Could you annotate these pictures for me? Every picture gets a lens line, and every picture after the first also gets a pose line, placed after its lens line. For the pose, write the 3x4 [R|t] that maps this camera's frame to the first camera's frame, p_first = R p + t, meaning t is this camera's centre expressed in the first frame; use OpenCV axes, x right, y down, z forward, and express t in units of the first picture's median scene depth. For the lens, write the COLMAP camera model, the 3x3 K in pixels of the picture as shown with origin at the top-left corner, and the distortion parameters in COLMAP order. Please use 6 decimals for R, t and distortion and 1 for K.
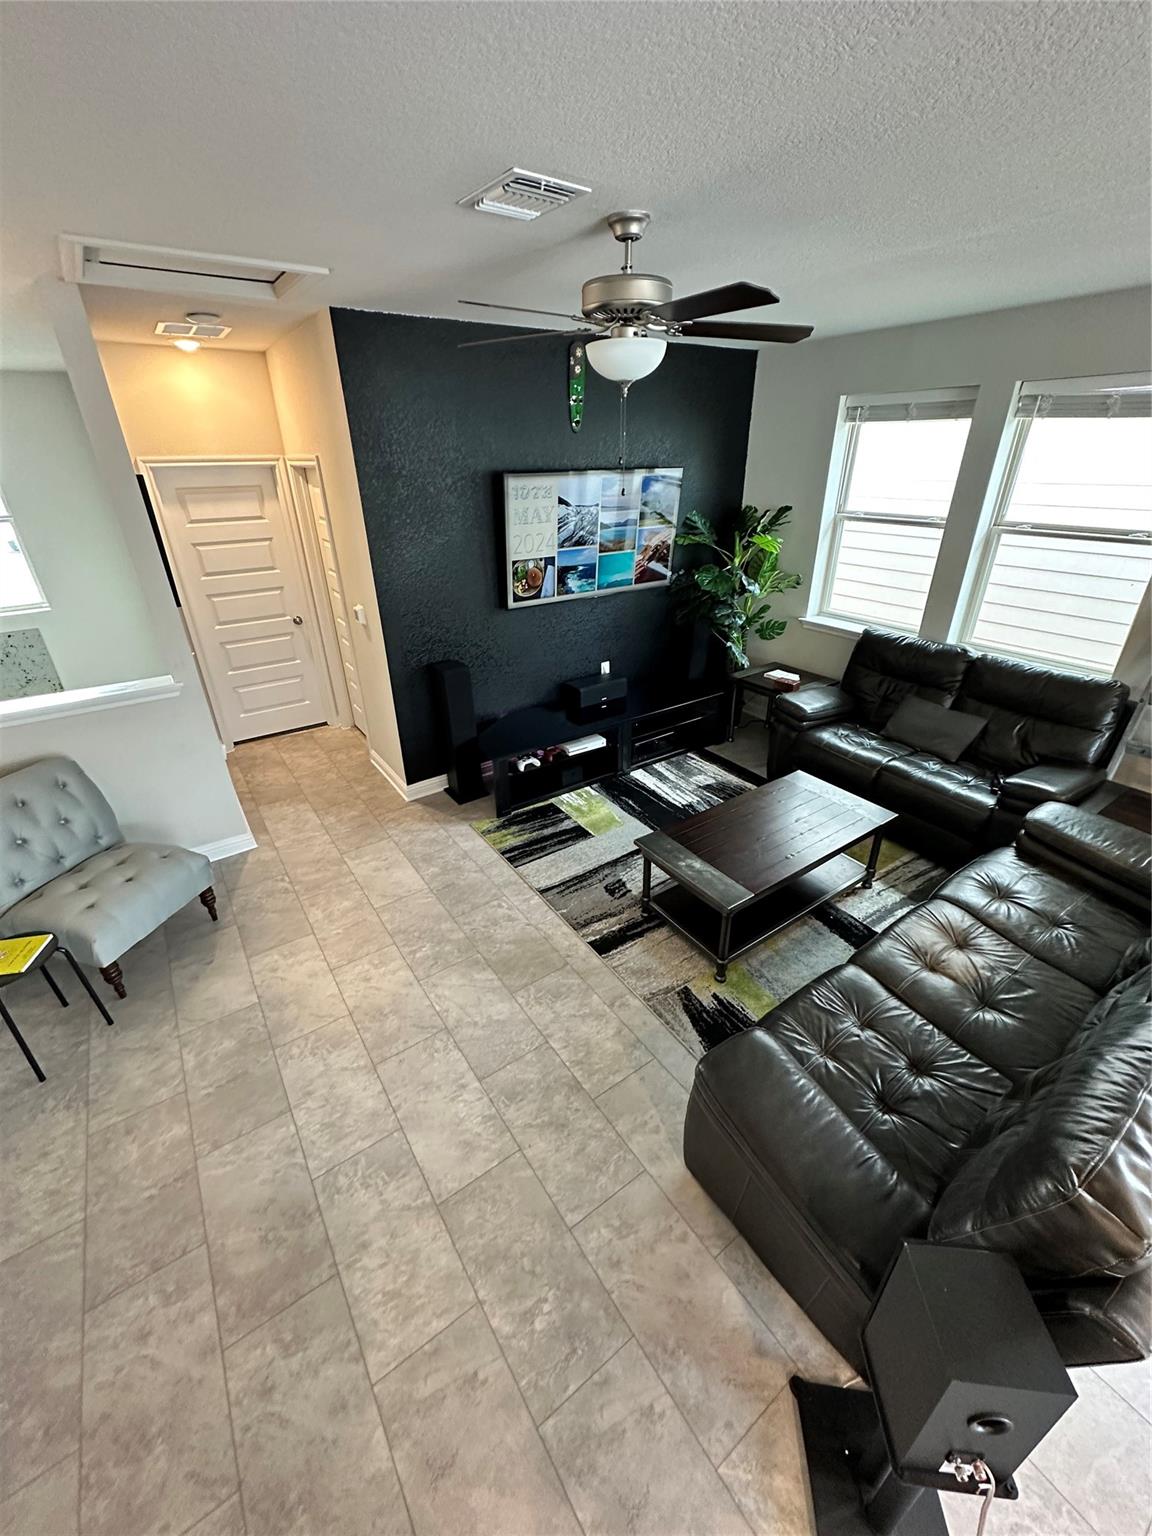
lens RADIAL K [[610.4, 0, 575.7], [0, 610.4, 765.8], [0, 0, 1]] dist [-0.001057, 0.000610]
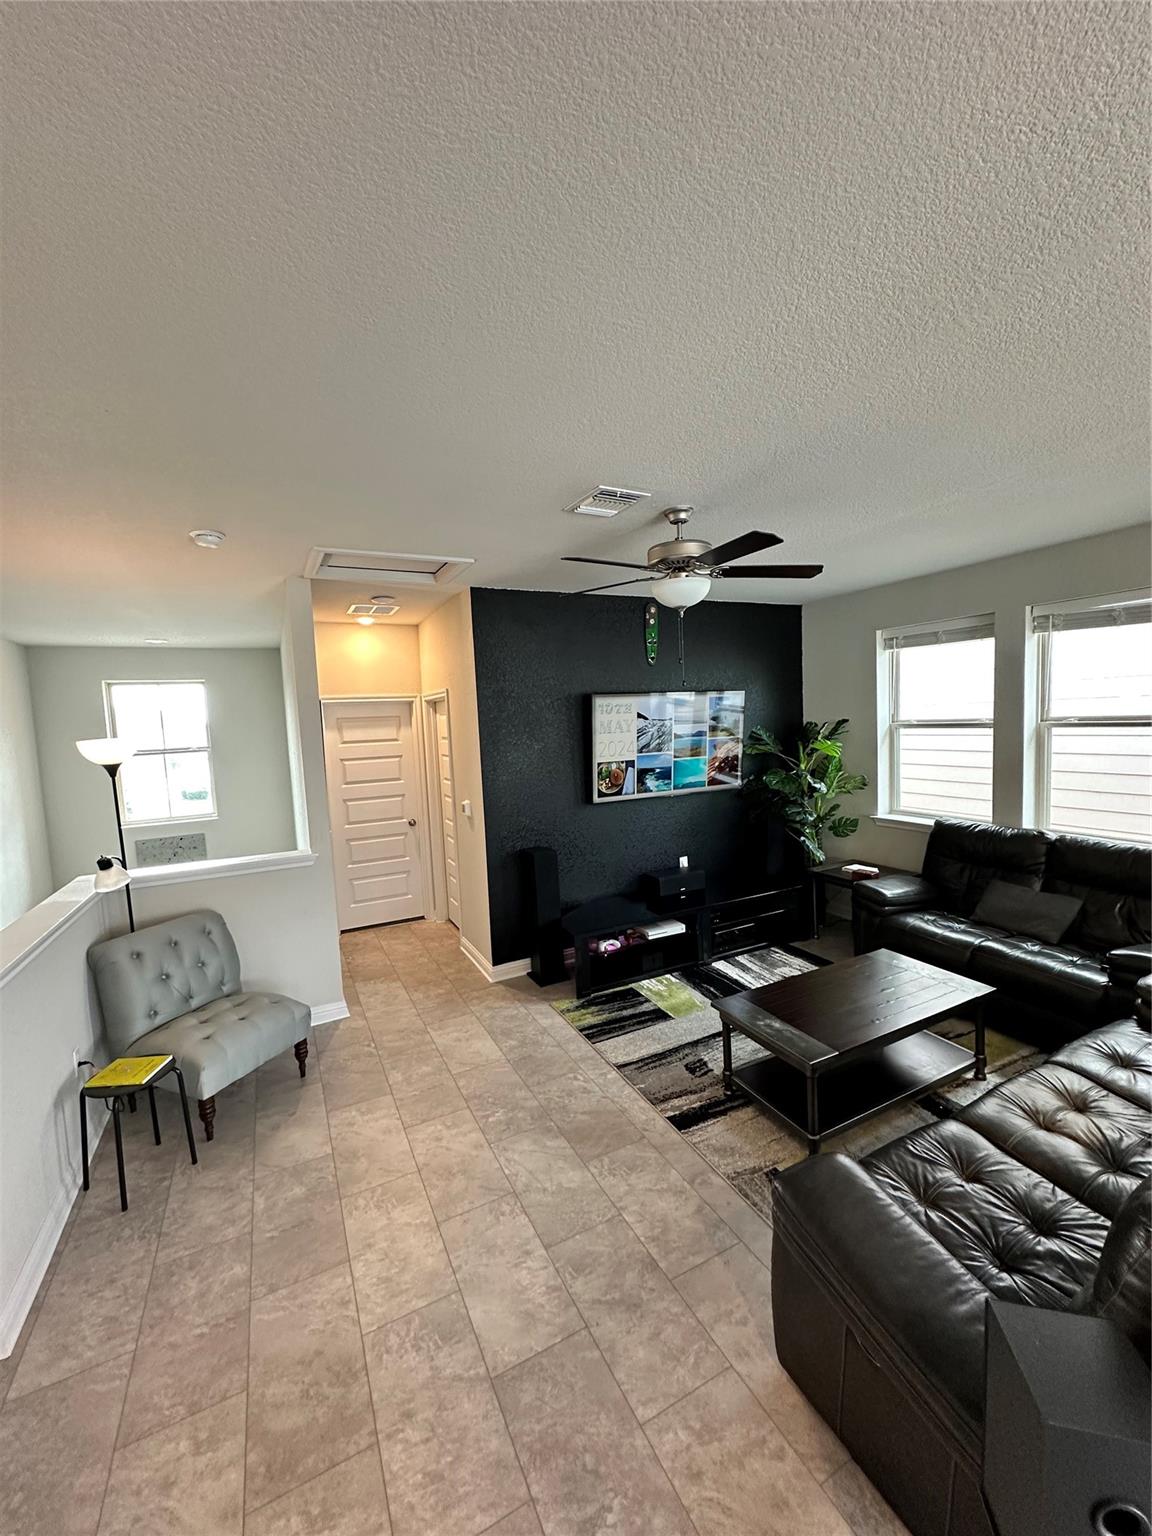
lens RADIAL K [[610.4, 0, 575.7], [0, 610.4, 765.8], [0, 0, 1]] dist [-0.001057, 0.000610]
pose [[0.989958, -0.018901, -0.140092, 0.025033], [-0.036095, 0.924372, -0.379781, 0.160314], [0.136675, 0.381024, 0.914407, -0.095084]]
